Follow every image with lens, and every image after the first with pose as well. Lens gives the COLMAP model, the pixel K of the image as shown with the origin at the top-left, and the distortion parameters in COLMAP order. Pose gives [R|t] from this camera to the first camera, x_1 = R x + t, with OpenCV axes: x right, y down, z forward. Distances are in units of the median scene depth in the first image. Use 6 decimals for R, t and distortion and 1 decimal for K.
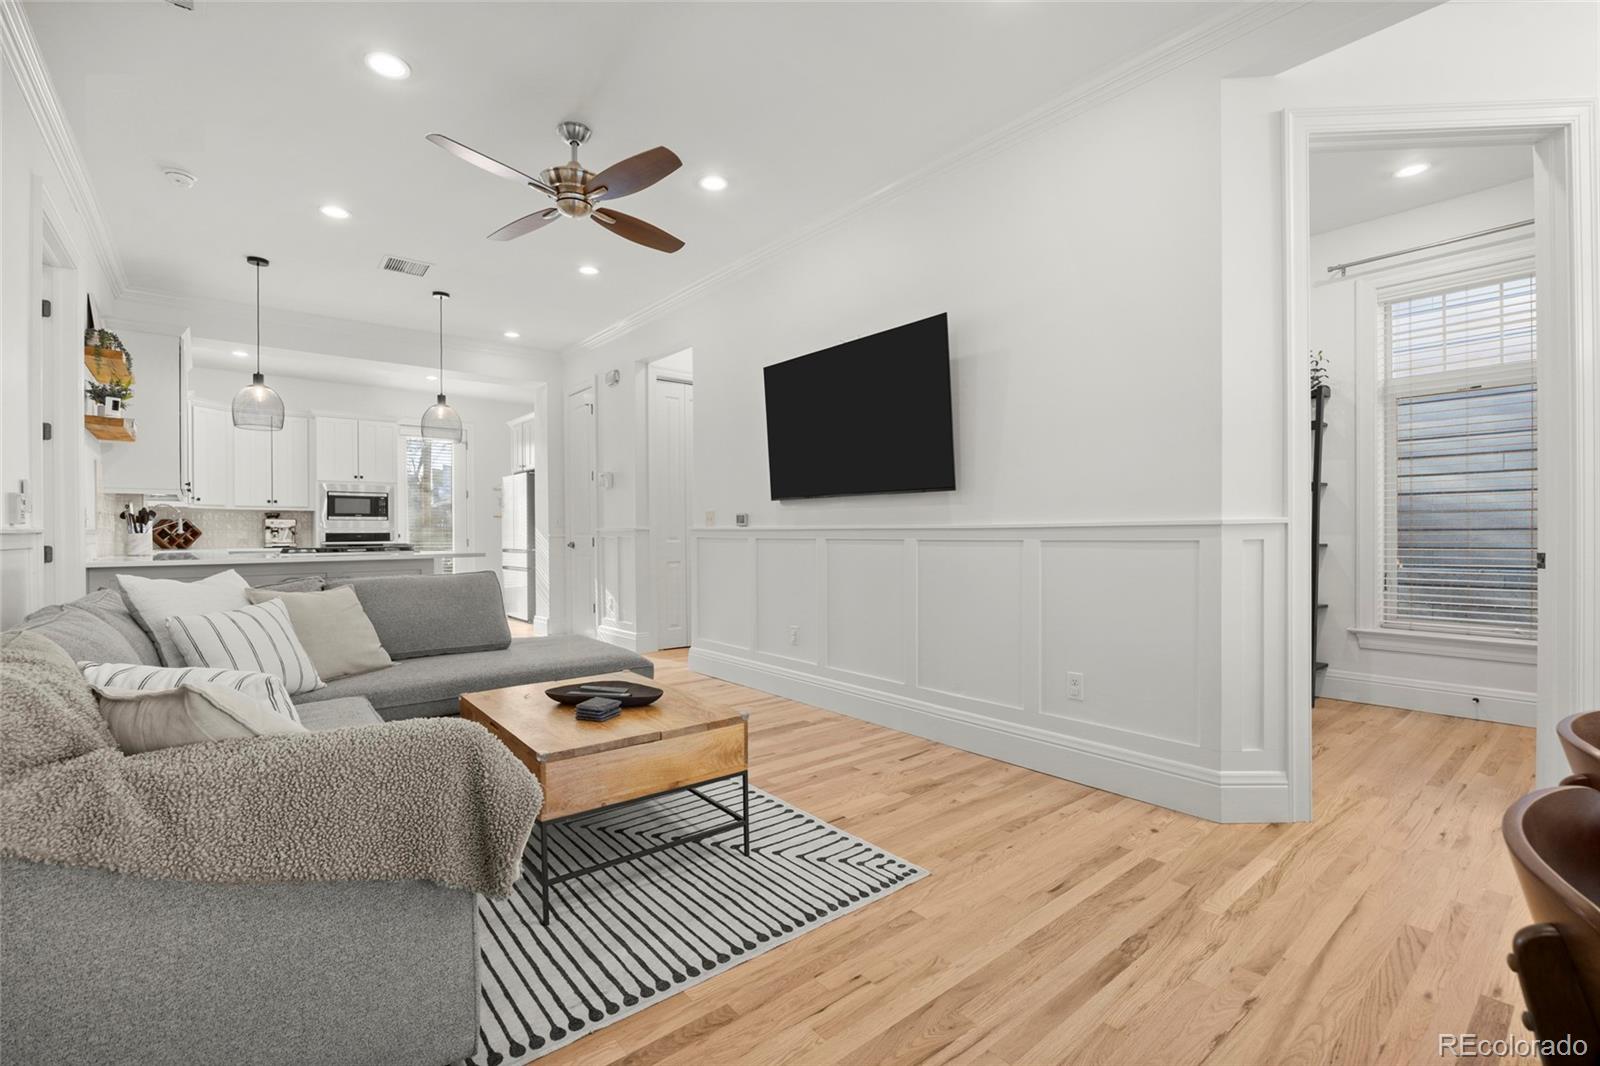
lens RADIAL K [[707.3, 0, 781.5], [0, 707.3, 531.9], [0, 0, 1]] dist [-0.022419, 0.002905]
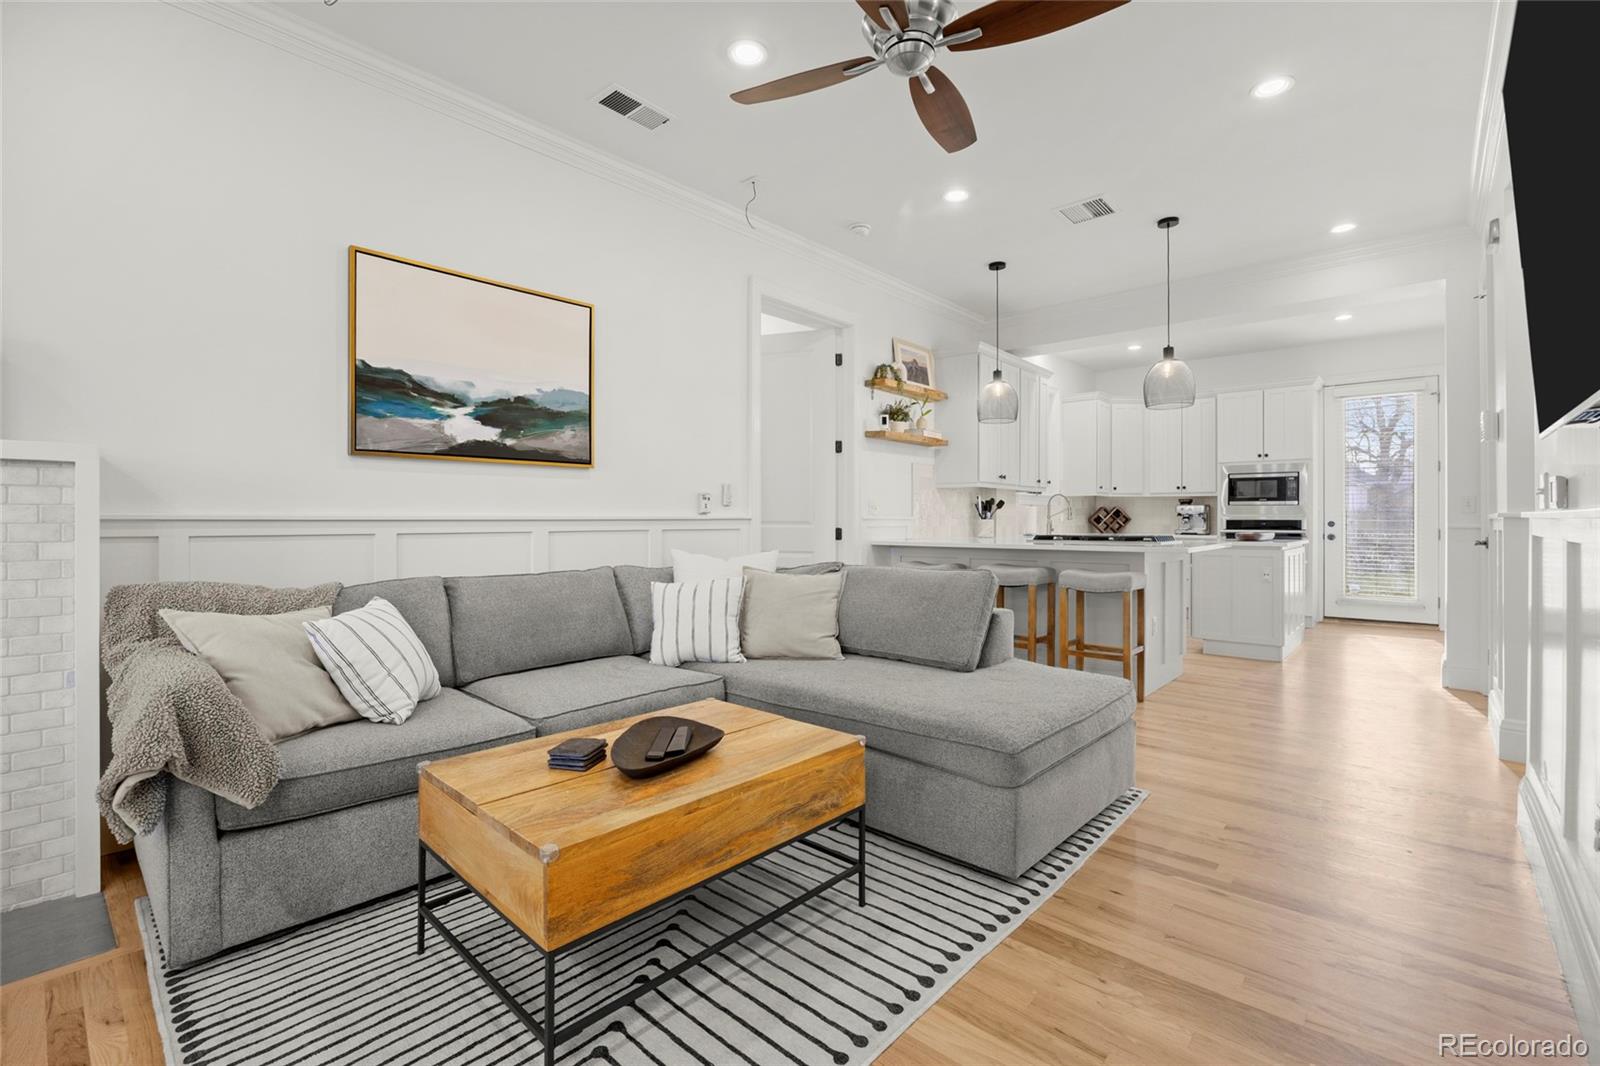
lens RADIAL K [[707.3, 0, 805.5], [0, 707.3, 510.9], [0, 0, 1]] dist [-0.022419, 0.002905]
pose [[0.173467, -0.008808, -0.984800, 0.332221], [-0.000597, 0.999959, -0.009049, -0.003183], [0.984840, 0.002158, 0.173454, 0.681035]]
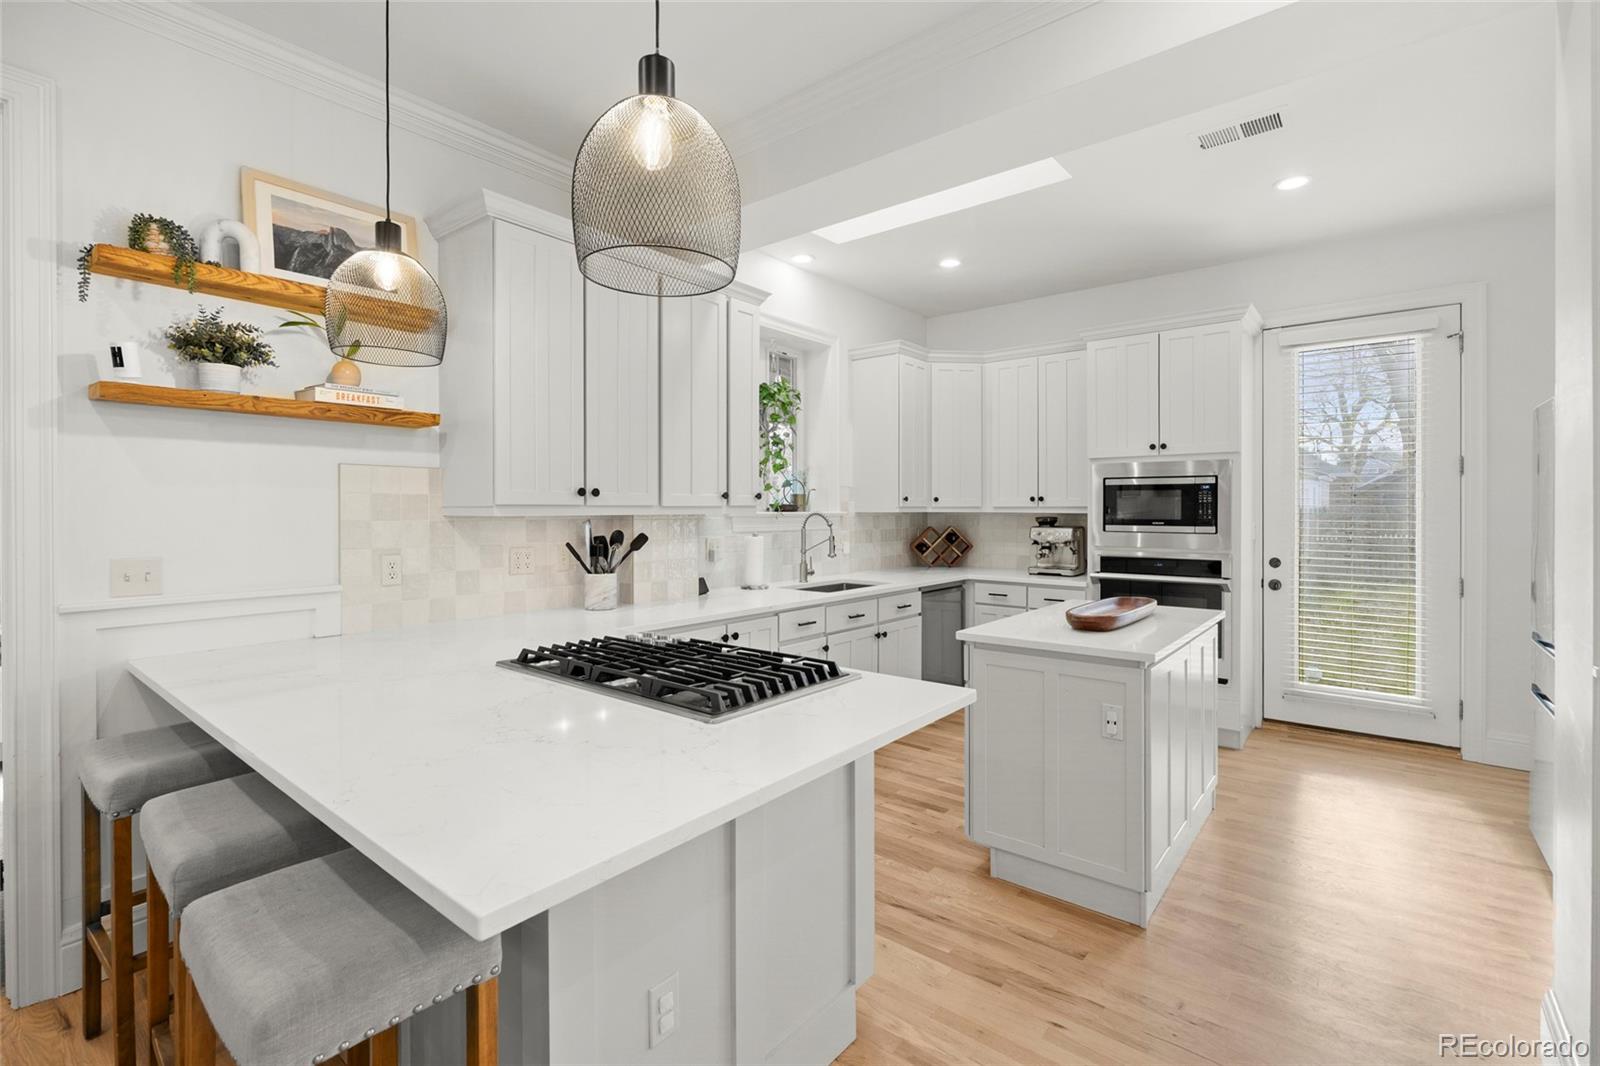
lens RADIAL K [[707.3, 0, 805.5], [0, 707.3, 507.5], [0, 0, 1]] dist [-0.022419, 0.002905]
pose [[0.215907, -0.002474, -0.976411, -0.391742], [0.003039, 0.999994, -0.001861, -0.078263], [0.976409, -0.002565, 0.215913, 1.480098]]
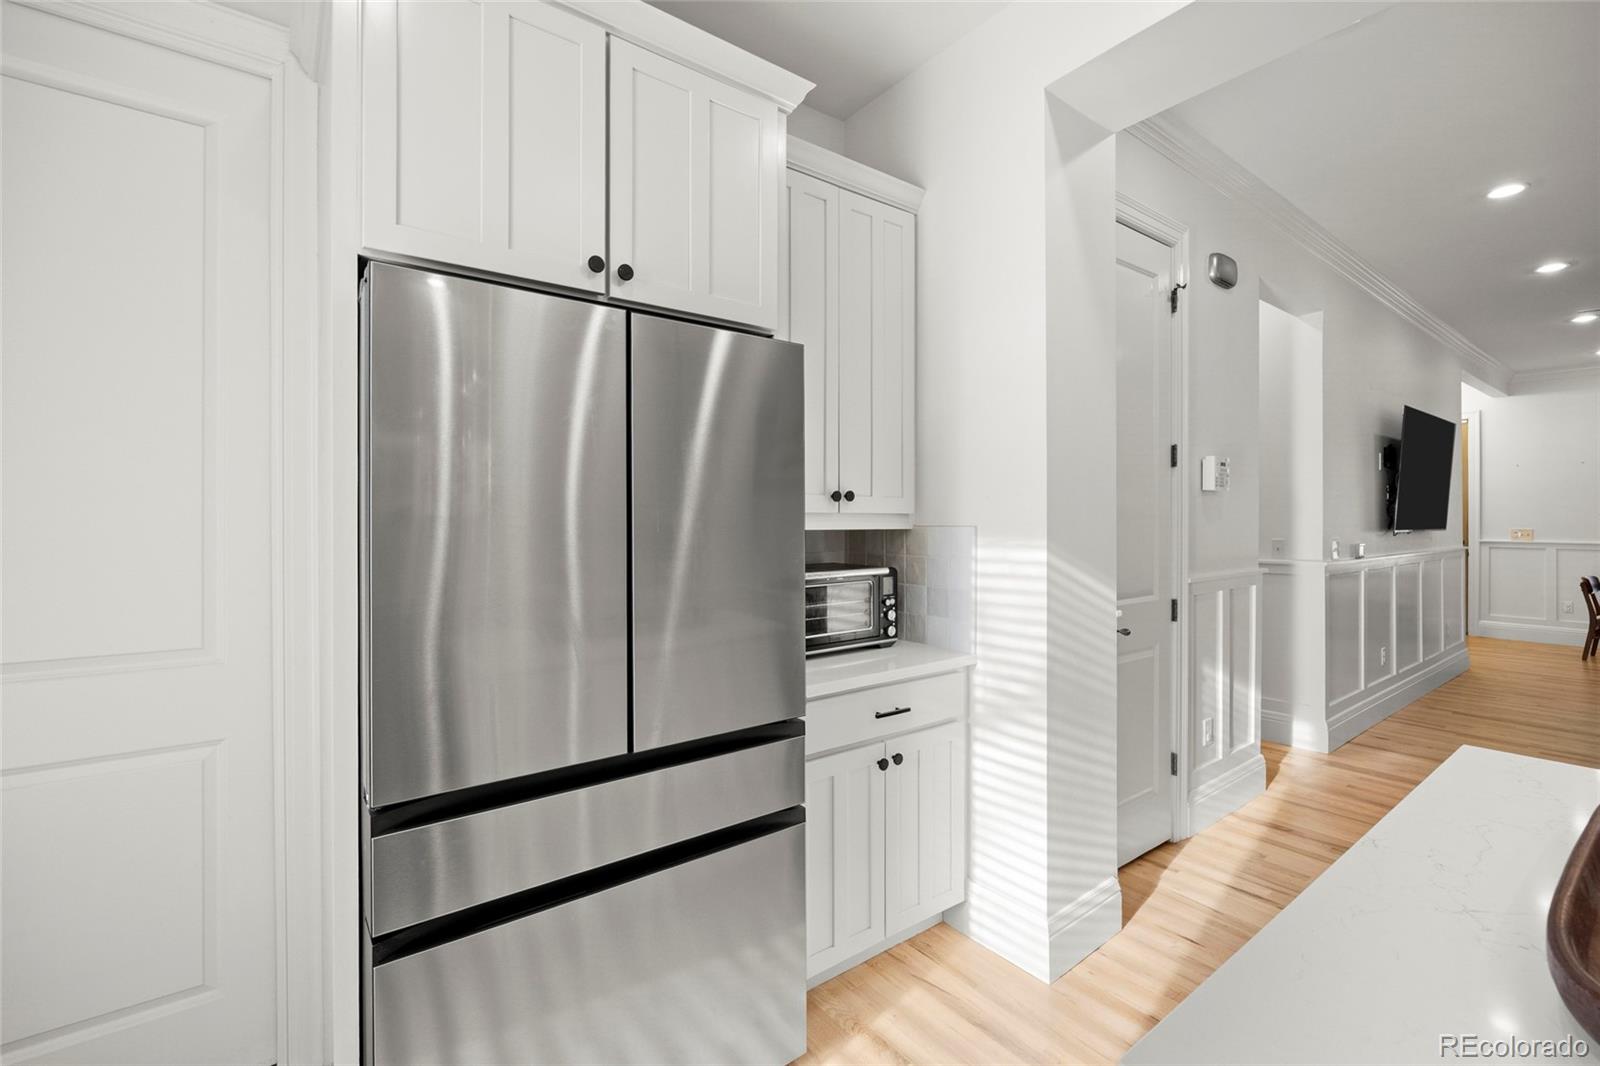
lens RADIAL K [[707.3, 0, 810.2], [0, 707.3, 524.9], [0, 0, 1]] dist [-0.022419, 0.002905]
pose [[0.021553, 0.000333, 0.999768, -1.304134], [0.003864, 0.999992, -0.000416, -0.071998], [-0.999760, 0.003872, 0.021552, 2.241588]]
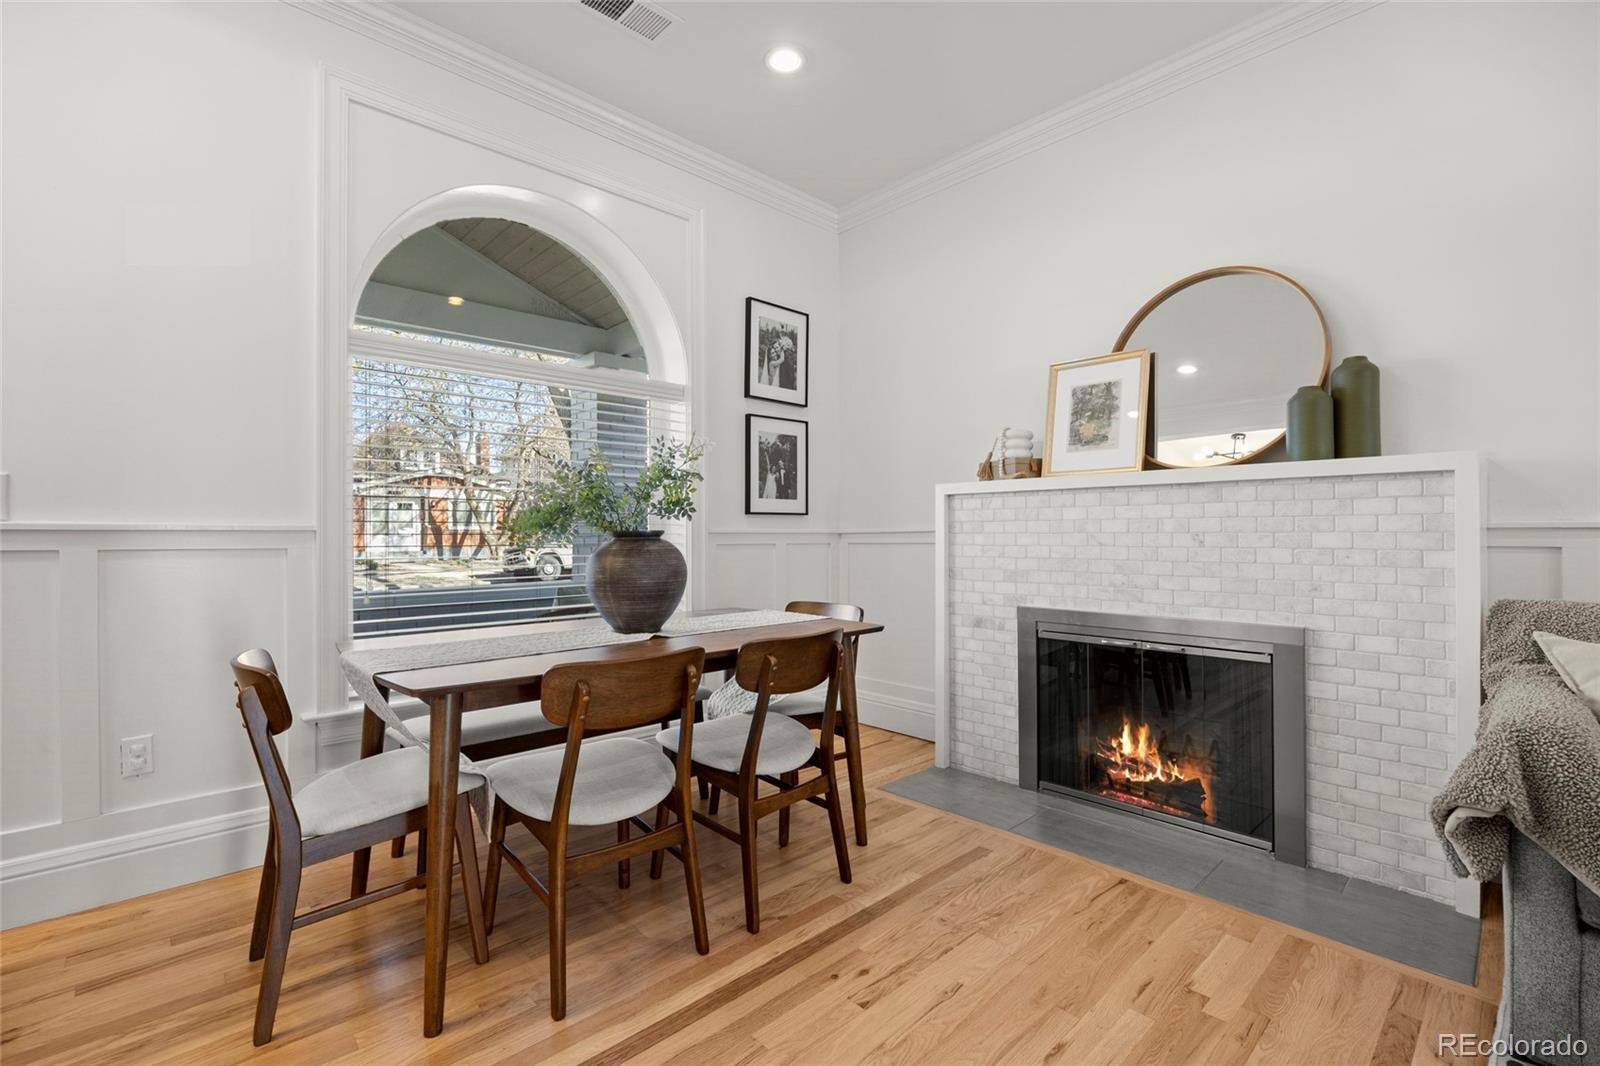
lens RADIAL K [[707.3, 0, 801.7], [0, 707.3, 523.9], [0, 0, 1]] dist [-0.022419, 0.002905]
pose [[-0.996927, 0.008171, -0.077907, 0.246668], [0.009081, 0.999895, -0.011327, -0.002840], [0.077807, -0.012000, -0.996896, 0.708017]]
